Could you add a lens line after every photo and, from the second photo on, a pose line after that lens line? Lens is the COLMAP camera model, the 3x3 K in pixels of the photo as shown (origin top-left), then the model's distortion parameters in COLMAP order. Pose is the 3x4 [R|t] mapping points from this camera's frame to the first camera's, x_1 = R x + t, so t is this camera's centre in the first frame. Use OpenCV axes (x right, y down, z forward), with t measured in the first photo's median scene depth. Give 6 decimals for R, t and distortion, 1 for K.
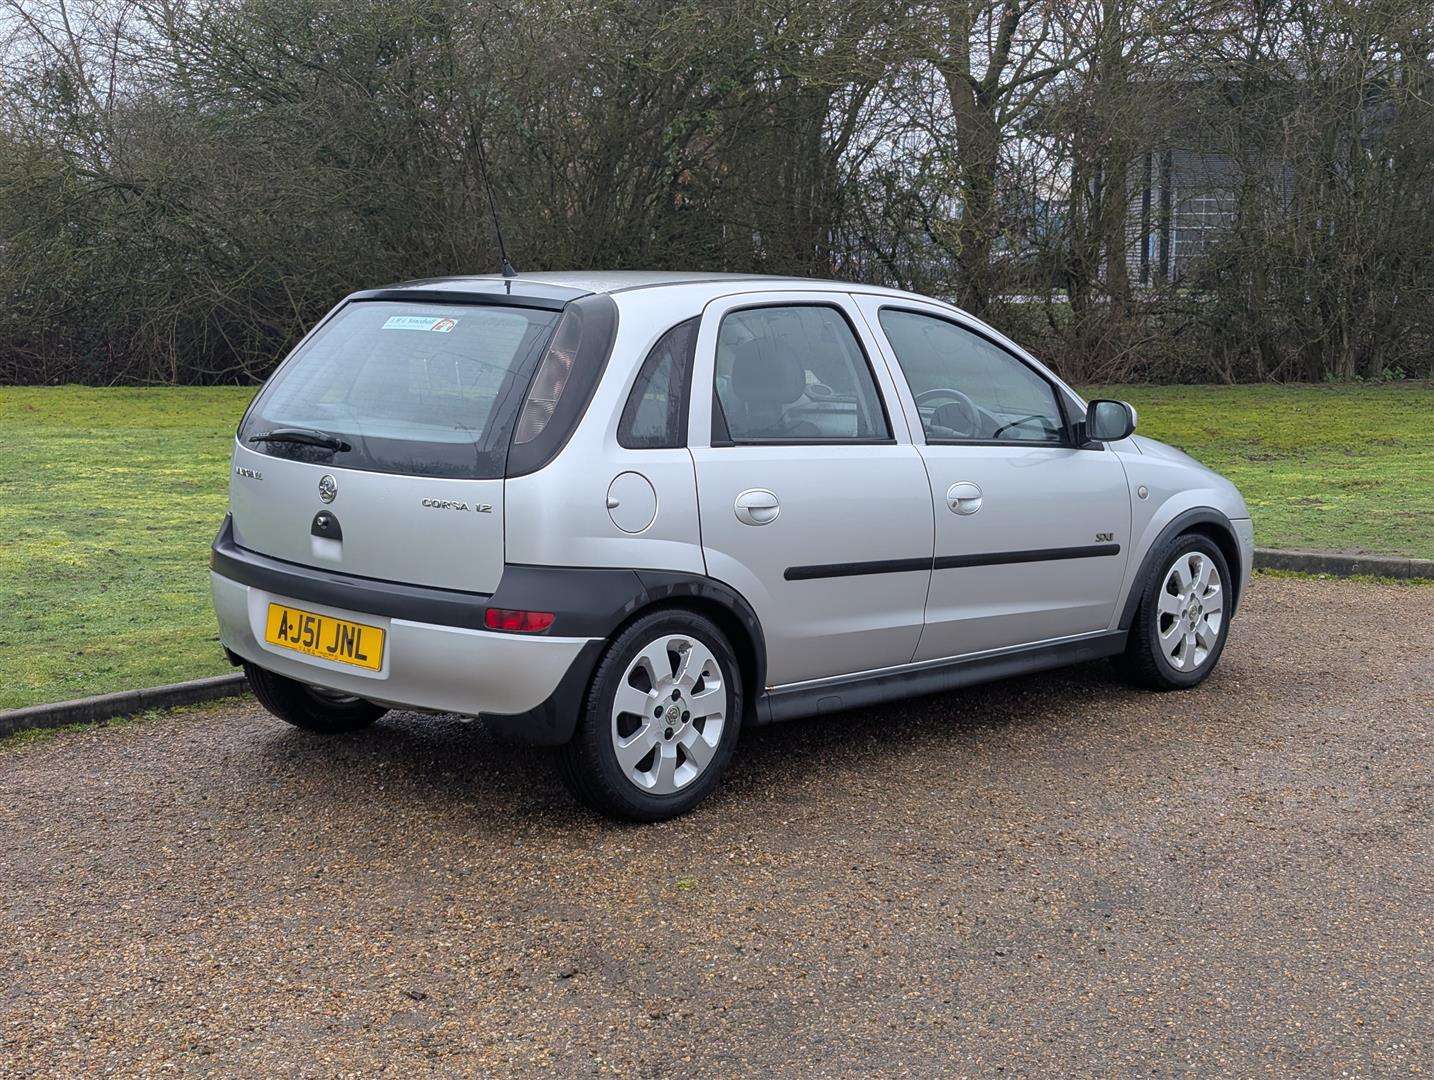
lens RADIAL K [[2141.5, 0, 717.0], [0, 2141.5, 540.0], [0, 0, 1]] dist [0.069796, -0.115832]
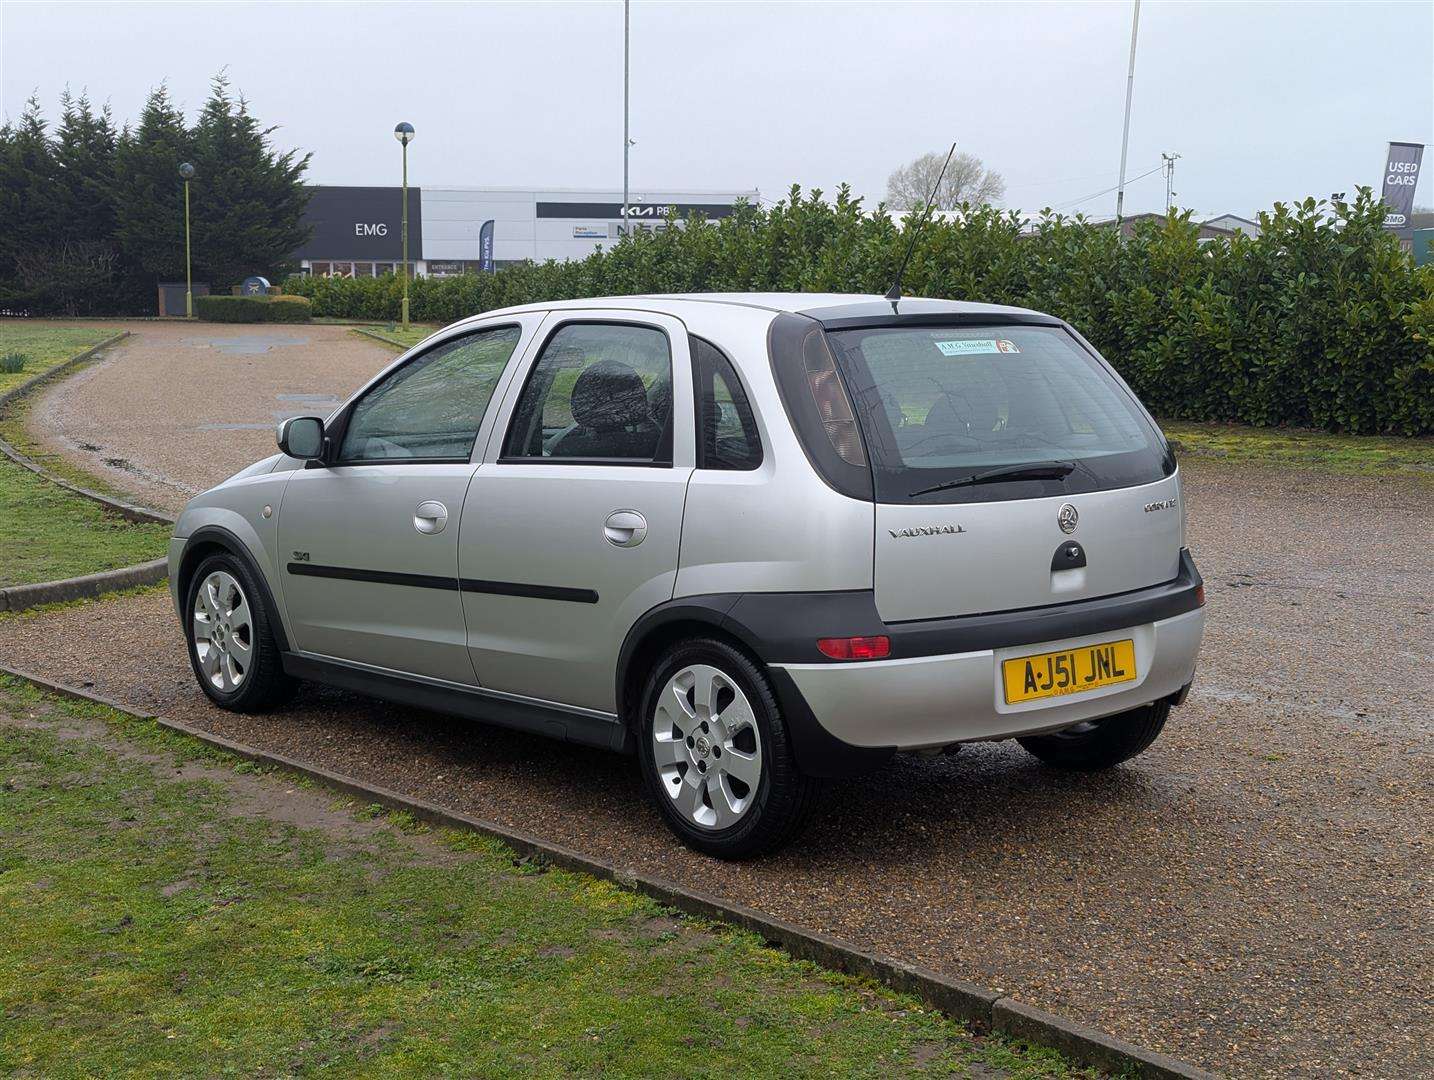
lens RADIAL K [[2141.5, 0, 717.0], [0, 2141.5, 540.0], [0, 0, 1]] dist [0.069796, -0.115832]
pose [[0.053500, -0.136803, 0.989153, -1.137687], [0.135473, 0.982407, 0.128543, -0.158775], [-0.989335, 0.127127, 0.071092, 1.078002]]
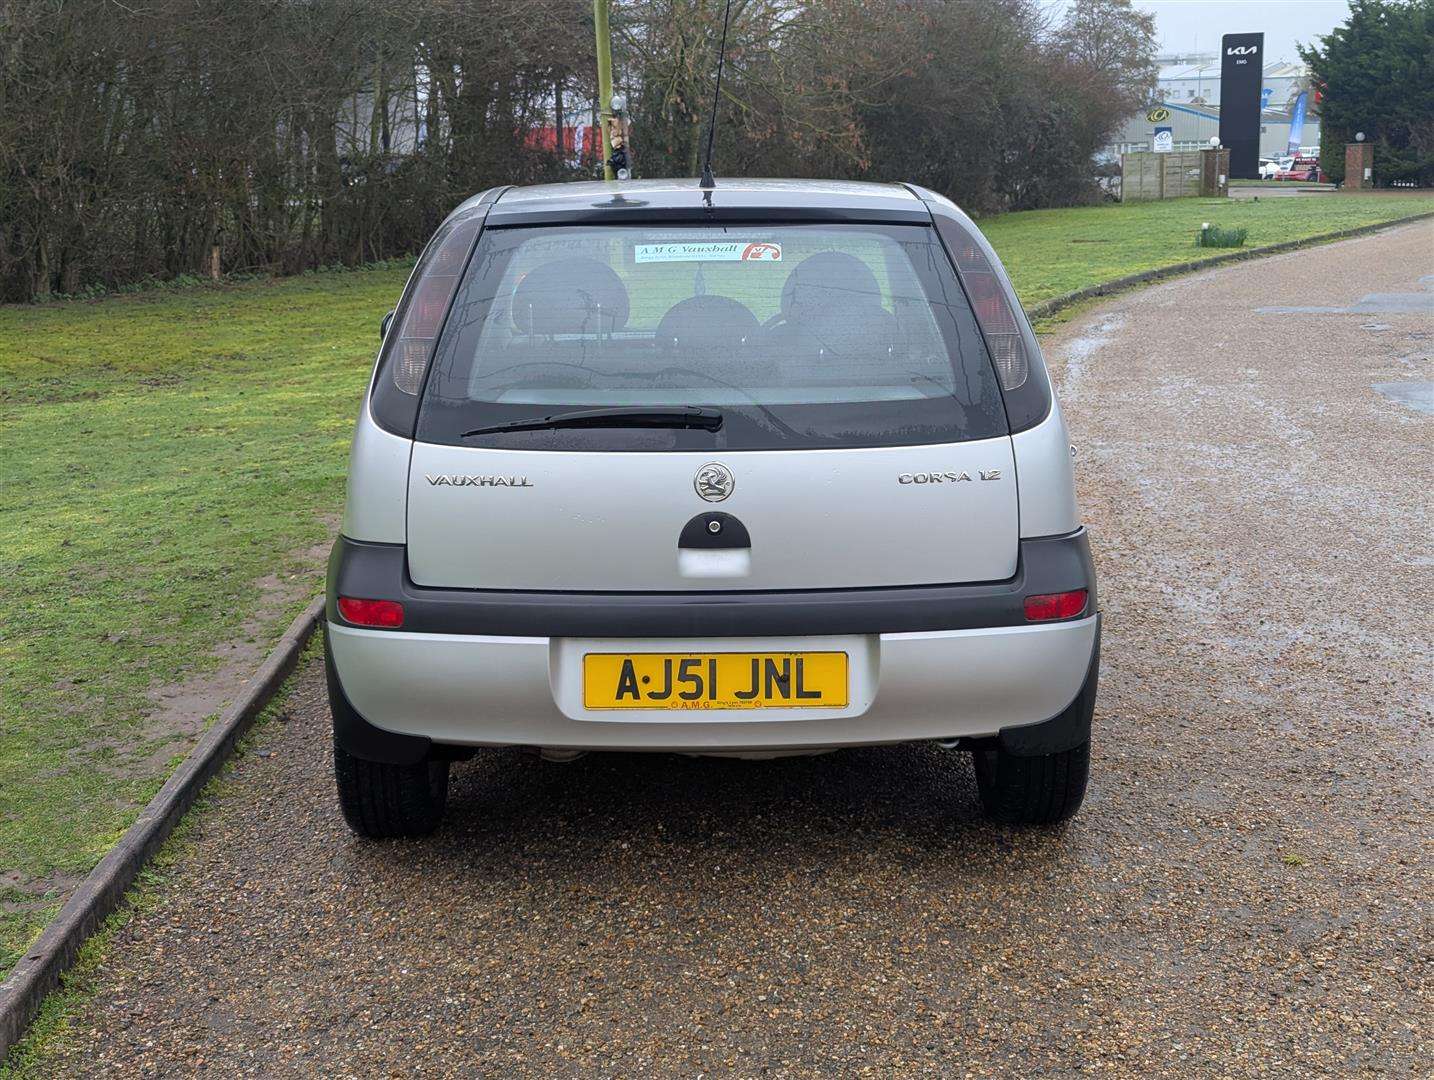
lens RADIAL K [[2141.5, 0, 717.0], [0, 2141.5, 540.0], [0, 0, 1]] dist [0.069796, -0.115832]
pose [[0.702428, -0.151525, 0.695439, -0.688452], [0.118608, 0.988334, 0.095543, -0.073778], [-0.701803, 0.015373, 0.712205, 0.469839]]
